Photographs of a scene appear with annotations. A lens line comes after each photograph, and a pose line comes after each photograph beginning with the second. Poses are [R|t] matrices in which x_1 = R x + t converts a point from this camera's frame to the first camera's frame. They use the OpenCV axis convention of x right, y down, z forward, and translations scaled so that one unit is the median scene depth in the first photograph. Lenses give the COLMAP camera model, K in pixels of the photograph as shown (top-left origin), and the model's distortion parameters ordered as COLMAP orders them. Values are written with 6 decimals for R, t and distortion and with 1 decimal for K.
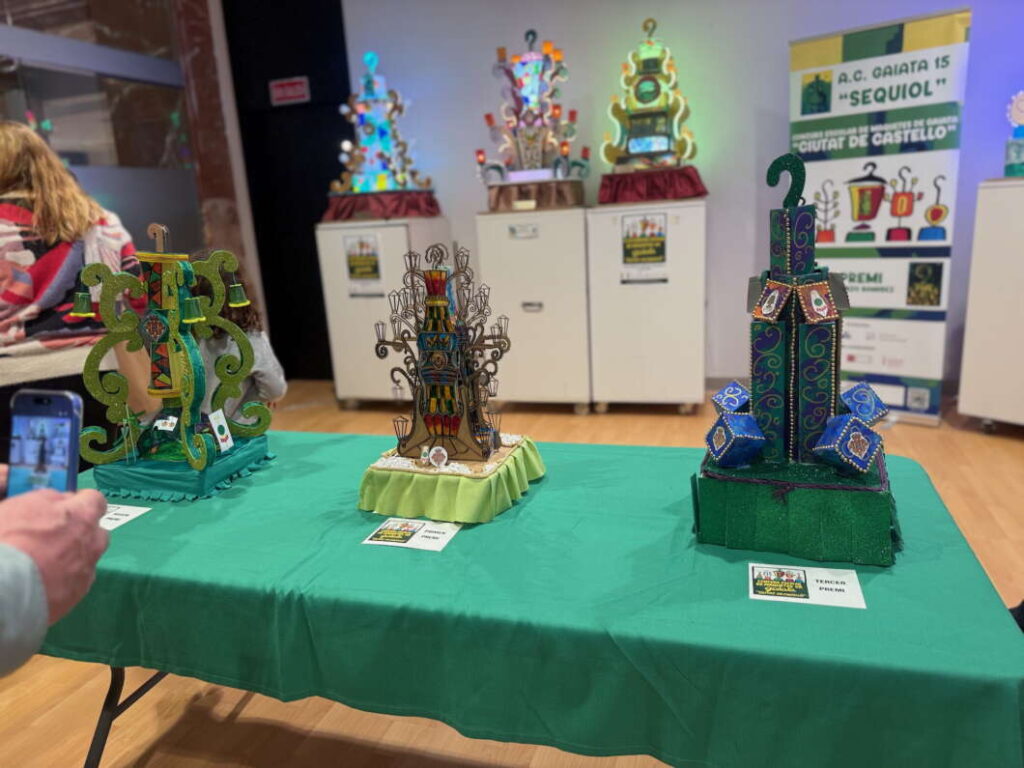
lens RADIAL K [[720.1, 0, 512.0], [0, 720.1, 384.0], [0, 0, 1]] dist [0.032212, -0.060619]
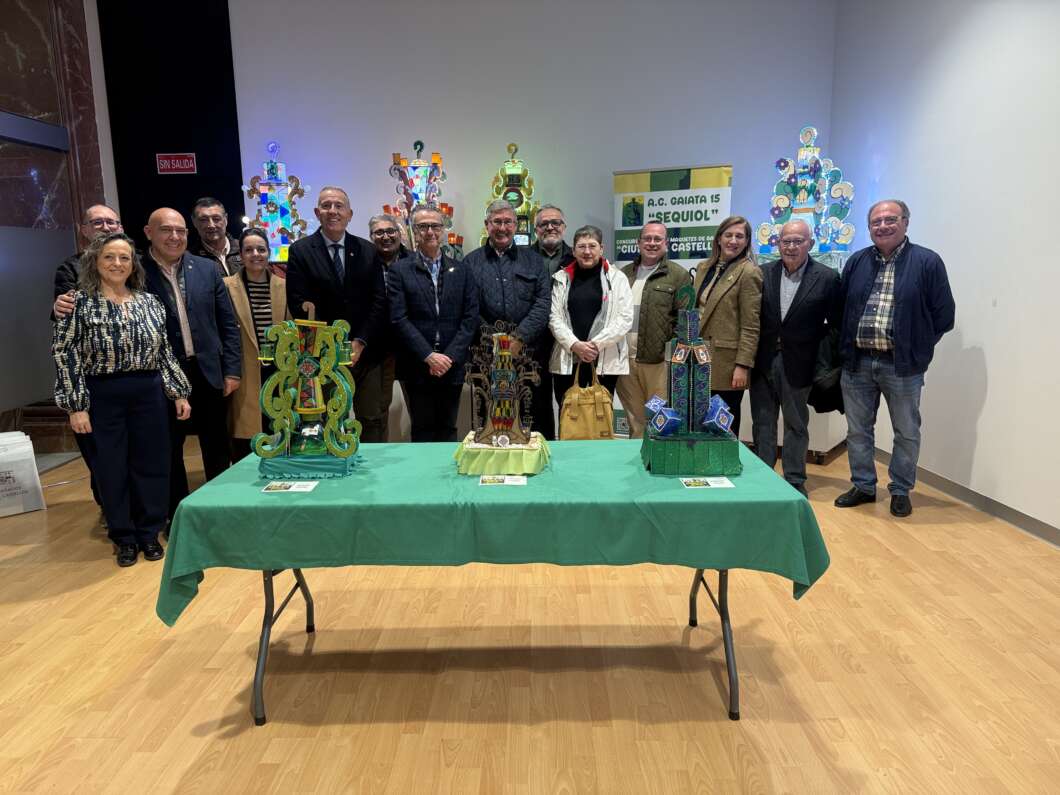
lens RADIAL K [[741.0, 0, 530.0], [0, 741.0, 397.5], [0, 0, 1]] dist [0.105266, -0.182771]
pose [[0.949071, -0.005798, 0.315010, -0.606948], [0.028129, 0.997397, -0.066389, 0.116680], [-0.313805, 0.071869, 0.946764, -0.736042]]
